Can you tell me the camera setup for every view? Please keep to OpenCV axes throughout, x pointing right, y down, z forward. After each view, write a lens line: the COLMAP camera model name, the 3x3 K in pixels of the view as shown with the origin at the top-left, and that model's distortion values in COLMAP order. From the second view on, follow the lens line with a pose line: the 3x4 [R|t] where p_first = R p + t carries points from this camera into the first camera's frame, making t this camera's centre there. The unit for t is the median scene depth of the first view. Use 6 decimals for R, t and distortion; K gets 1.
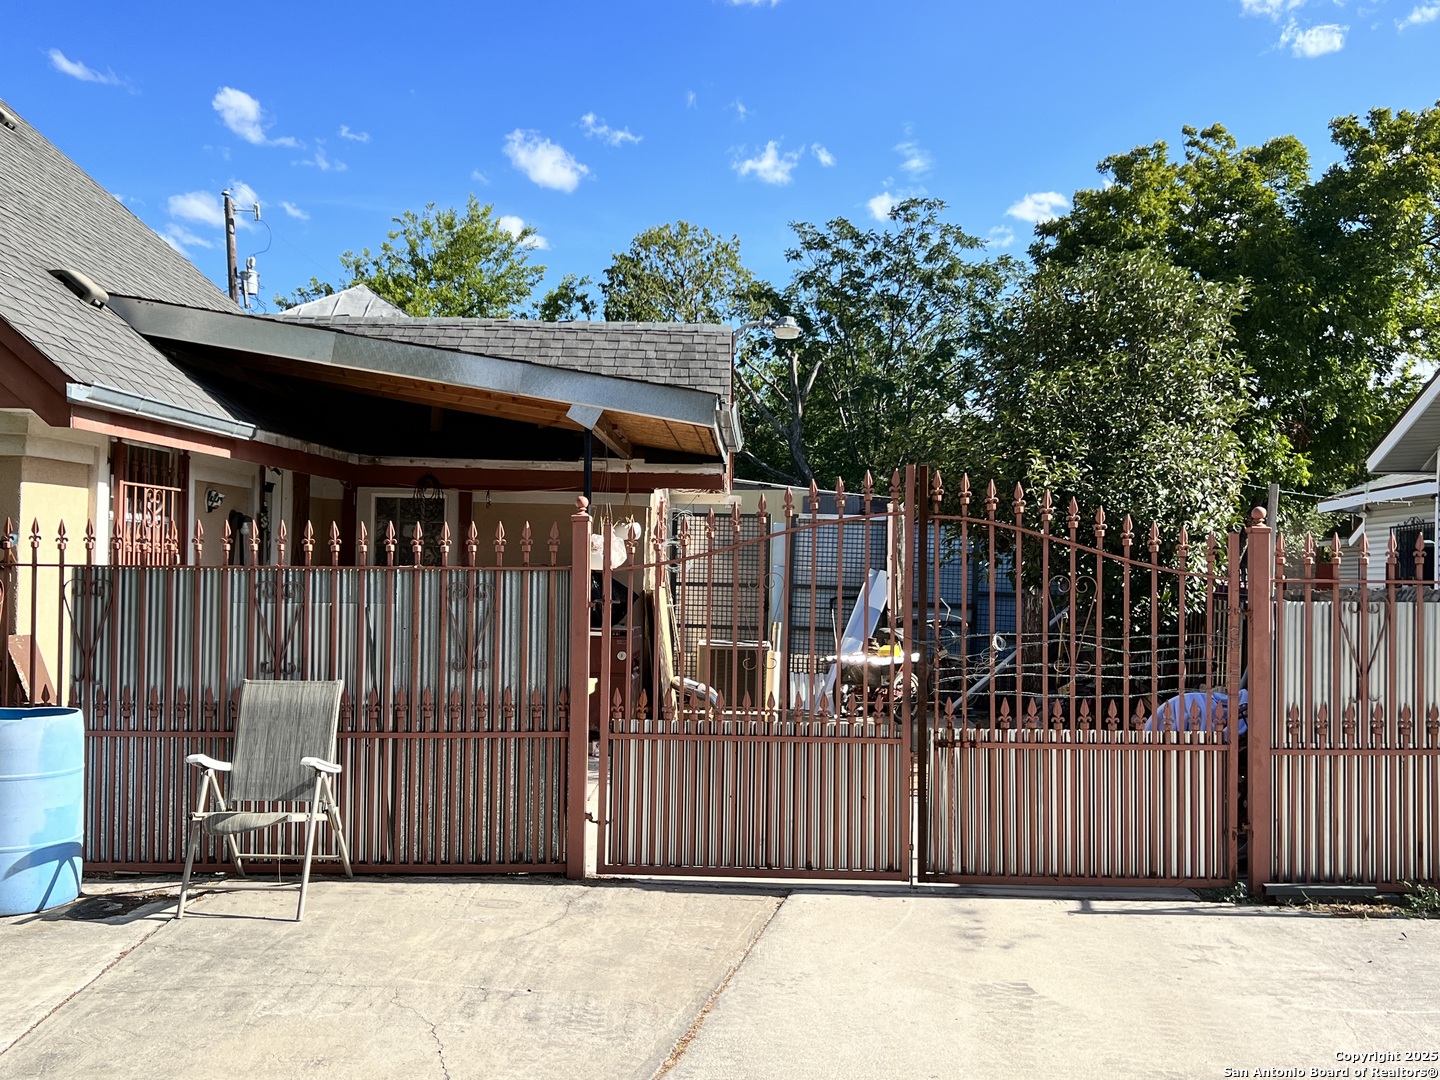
lens RADIAL K [[1377.0, 0, 807.1], [0, 1377.0, 543.0], [0, 0, 1]] dist [0.140519, -0.210649]
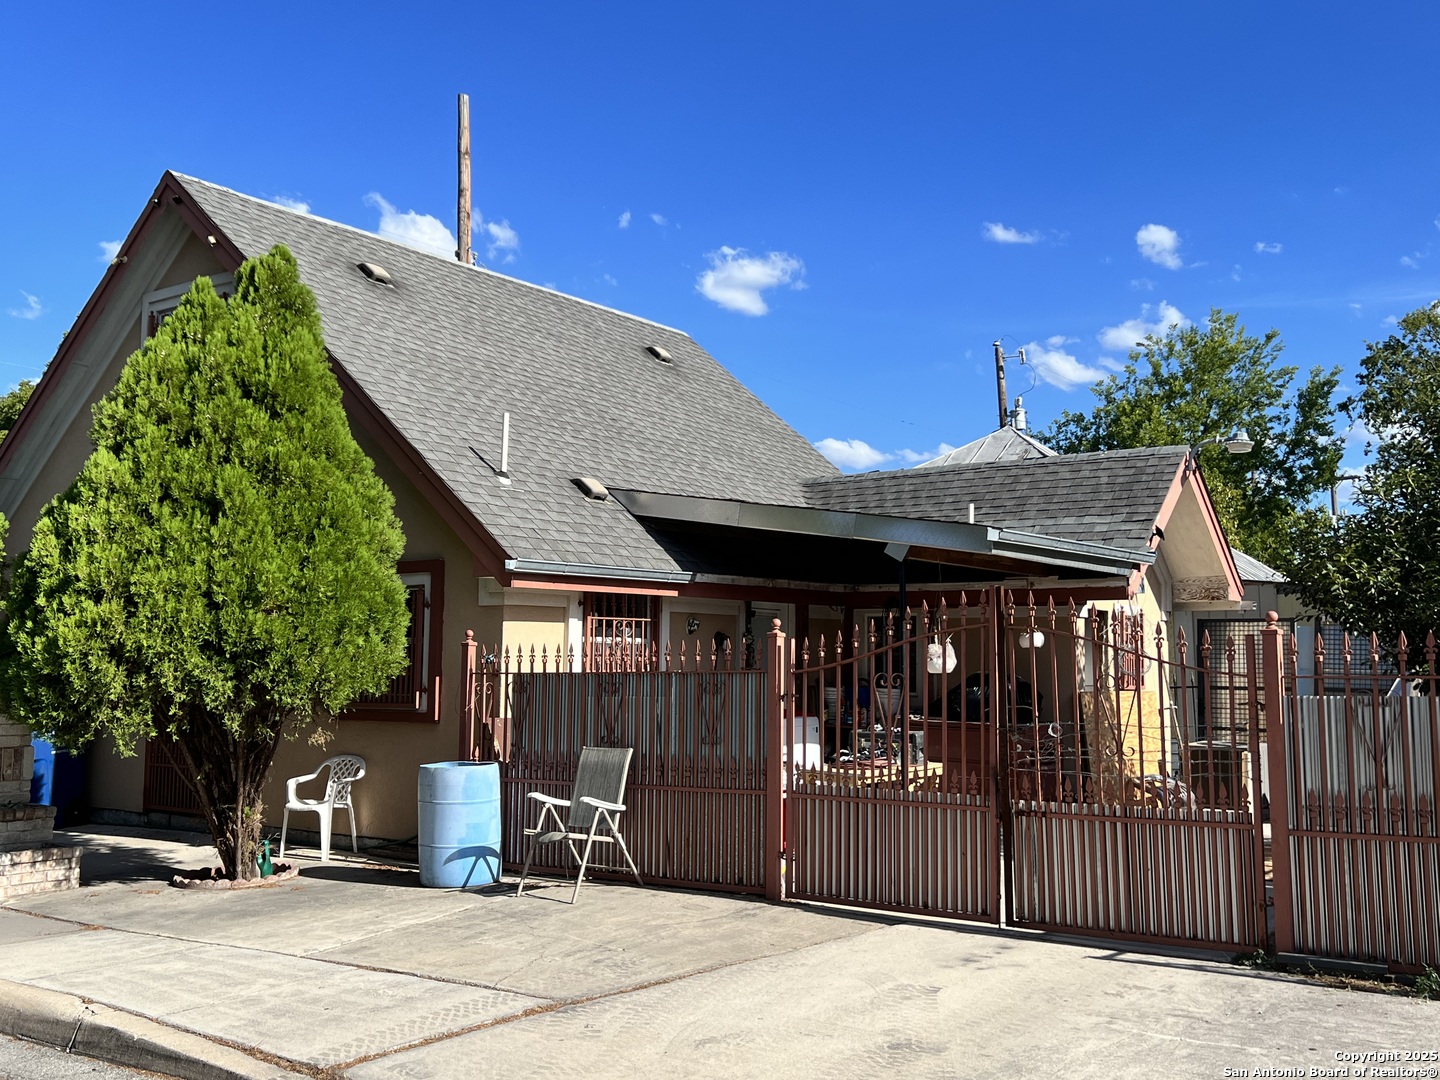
lens RADIAL K [[1377.0, 0, 807.1], [0, 1377.0, 543.0], [0, 0, 1]] dist [0.140519, -0.210649]
pose [[0.841138, -0.060986, -0.537370, 0.538854], [0.019523, 0.996398, -0.082522, 0.004195], [0.540468, 0.058921, 0.839299, -0.130400]]
